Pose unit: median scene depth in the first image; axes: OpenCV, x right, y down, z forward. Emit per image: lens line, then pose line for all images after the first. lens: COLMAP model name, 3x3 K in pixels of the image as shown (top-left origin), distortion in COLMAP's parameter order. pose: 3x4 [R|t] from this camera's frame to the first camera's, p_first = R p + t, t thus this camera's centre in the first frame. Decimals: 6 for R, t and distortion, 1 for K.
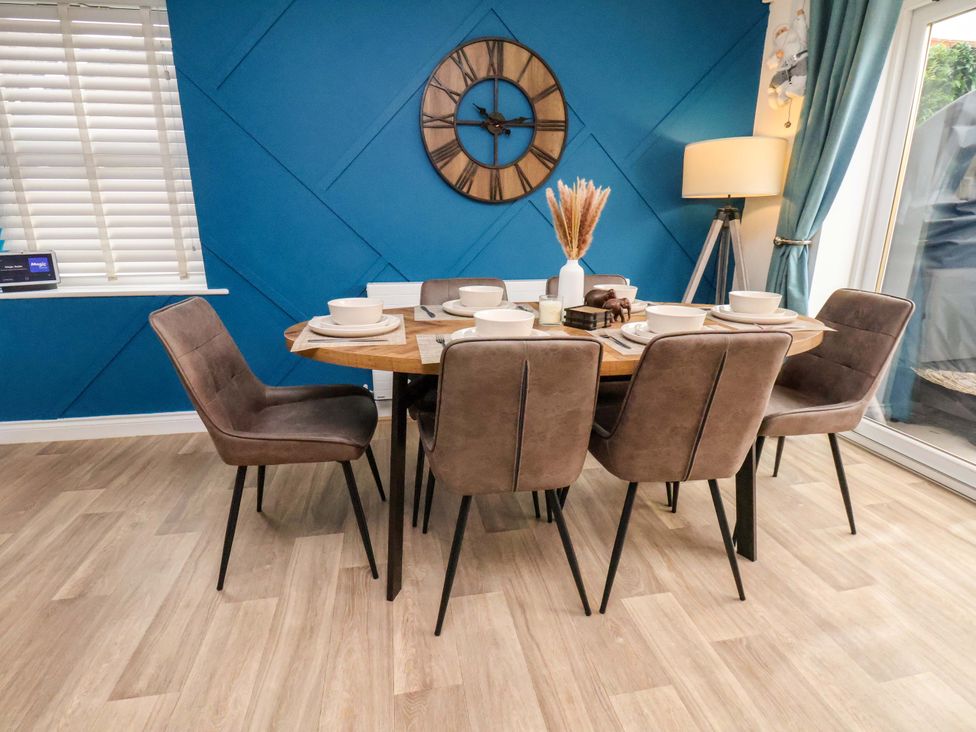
lens RADIAL K [[512.7, 0, 489.2], [0, 512.7, 370.1], [0, 0, 1]] dist [0.006835, -0.016101]
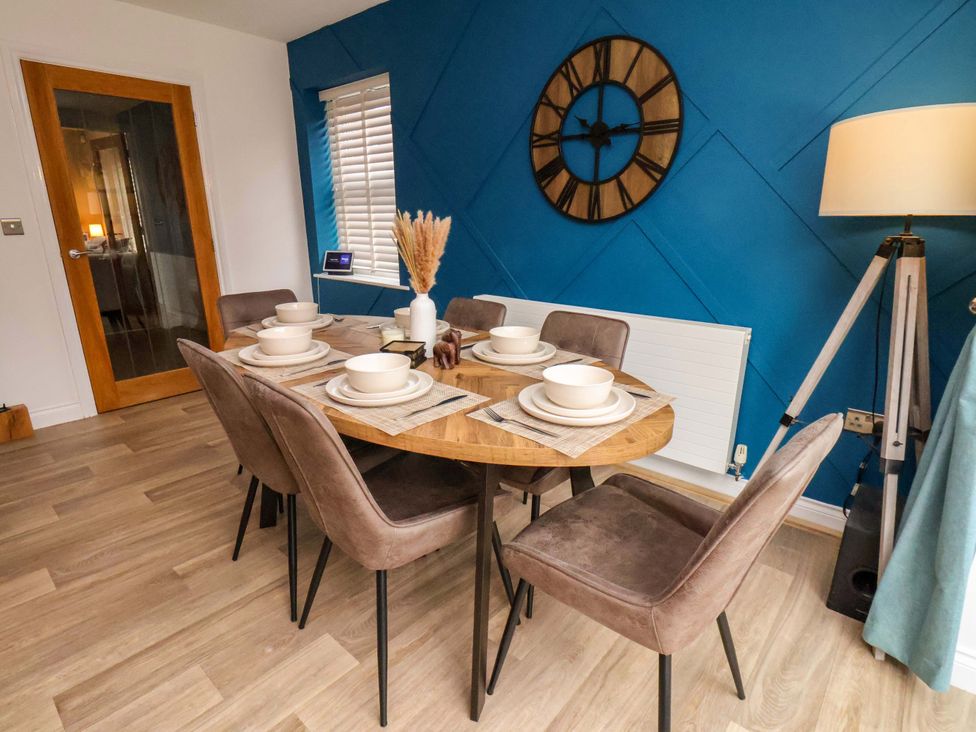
lens RADIAL K [[512.7, 0, 489.2], [0, 512.7, 370.1], [0, 0, 1]] dist [0.006835, -0.016101]
pose [[0.615855, 0.224318, -0.755251, 0.663606], [-0.225711, 0.968664, 0.103653, -0.134876], [0.754836, 0.106633, 0.647188, 0.328084]]
